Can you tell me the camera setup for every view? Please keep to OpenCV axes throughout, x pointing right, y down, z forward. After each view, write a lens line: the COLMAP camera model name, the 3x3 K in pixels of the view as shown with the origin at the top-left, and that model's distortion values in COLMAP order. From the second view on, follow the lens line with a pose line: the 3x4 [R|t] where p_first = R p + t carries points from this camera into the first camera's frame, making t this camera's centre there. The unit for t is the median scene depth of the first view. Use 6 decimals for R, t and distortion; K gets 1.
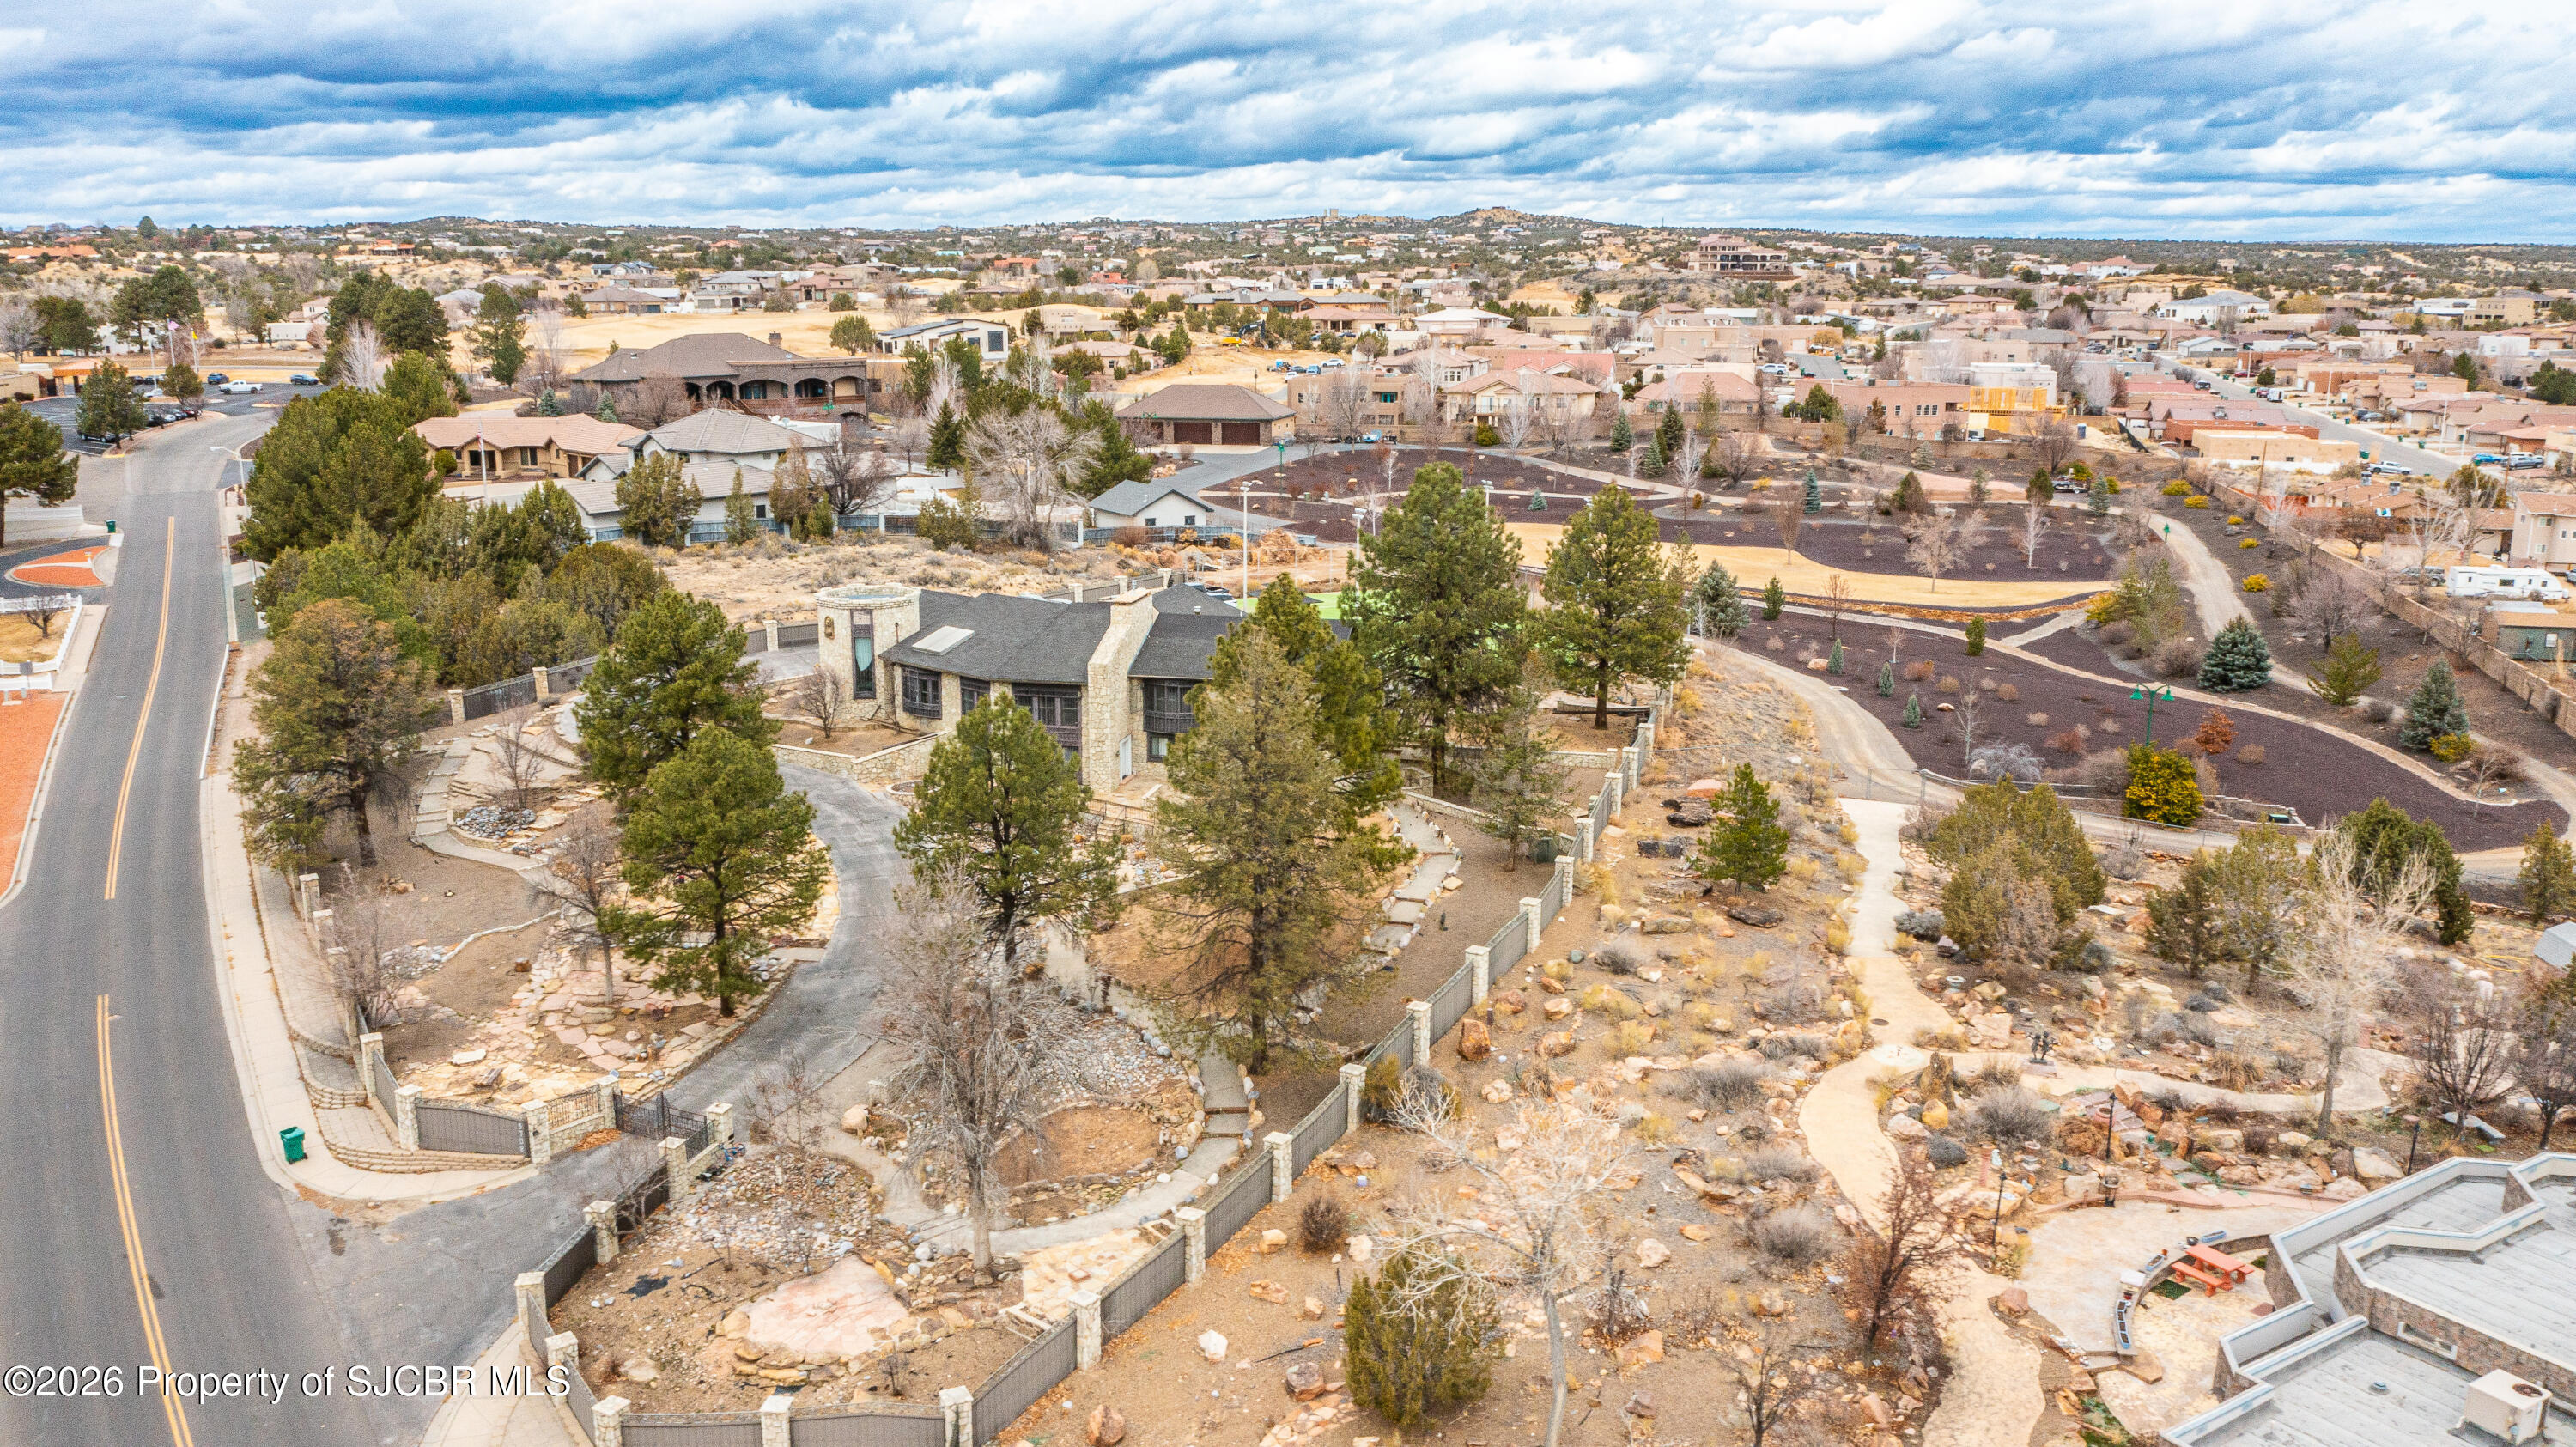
lens RADIAL K [[2025.4, 0, 1281.6], [0, 2025.4, 712.6], [0, 0, 1]] dist [-0.020312, 0.010033]
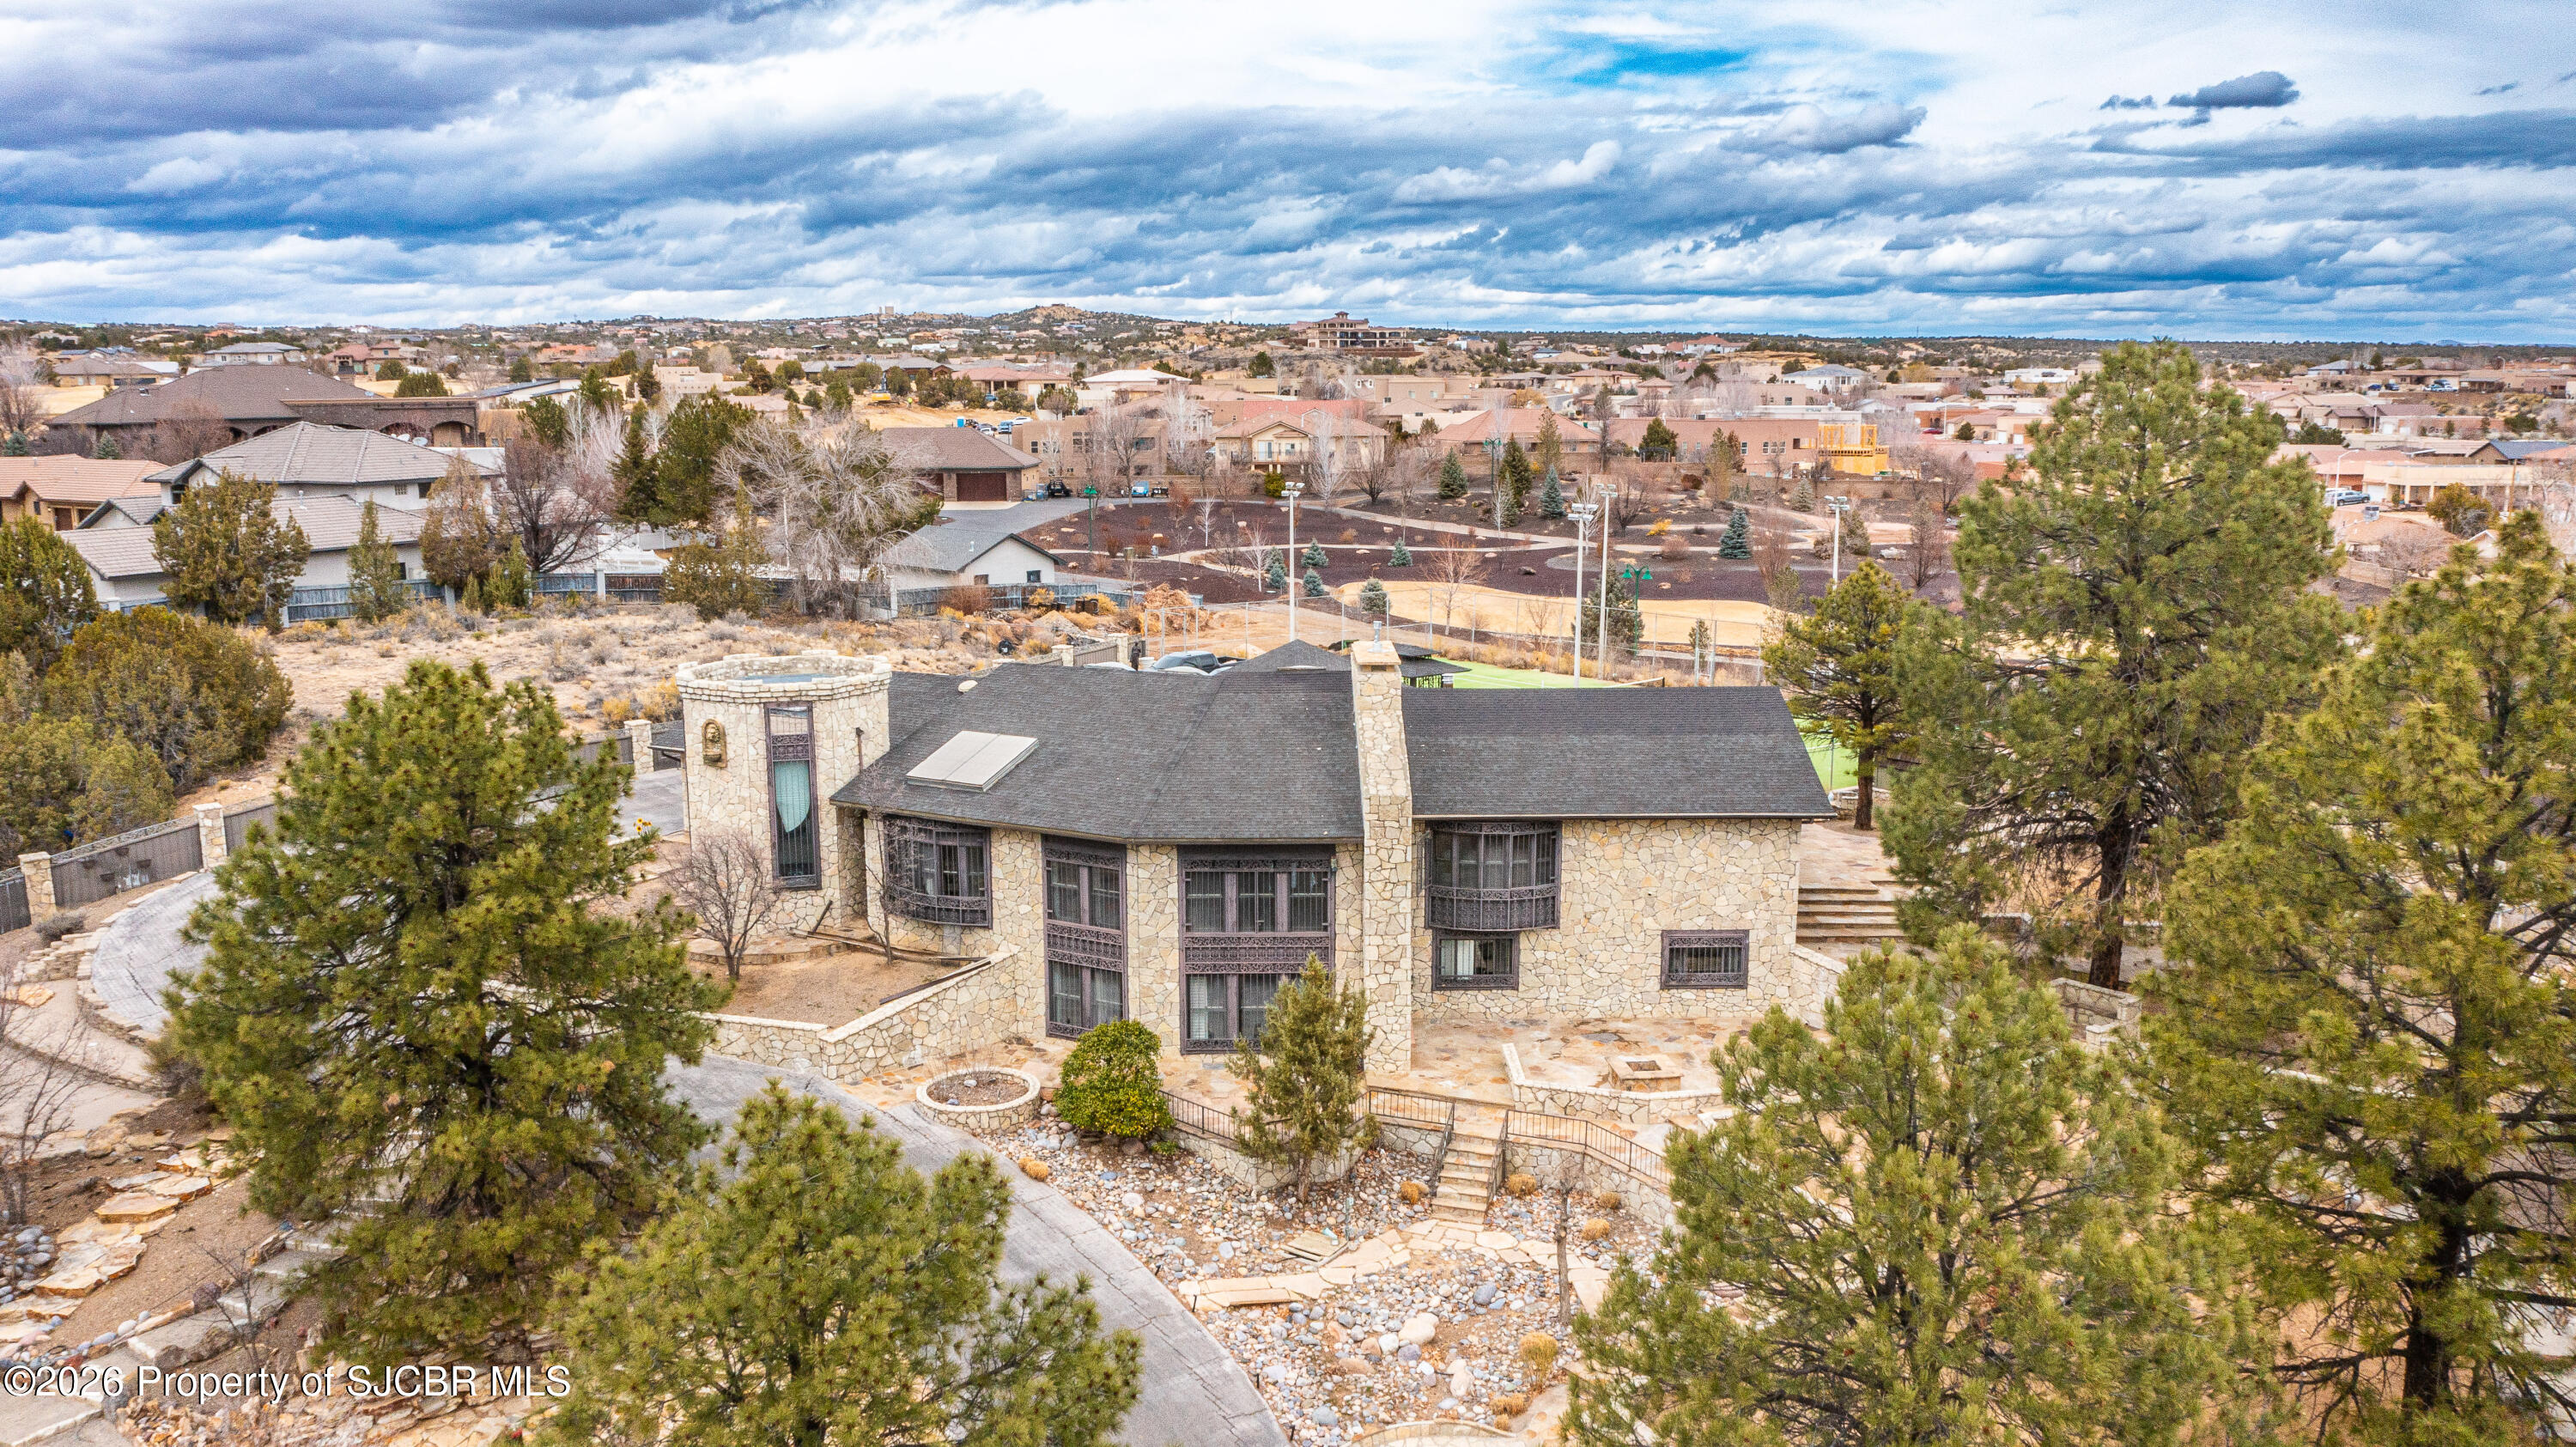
lens RADIAL K [[2025.4, 0, 1297.1], [0, 2025.4, 742.6], [0, 0, 1]] dist [-0.020312, 0.010033]
pose [[0.975058, -0.043147, 0.217717, -0.129046], [0.050463, 0.998329, -0.028150, -0.014789], [-0.216139, 0.038435, 0.975606, 0.339263]]
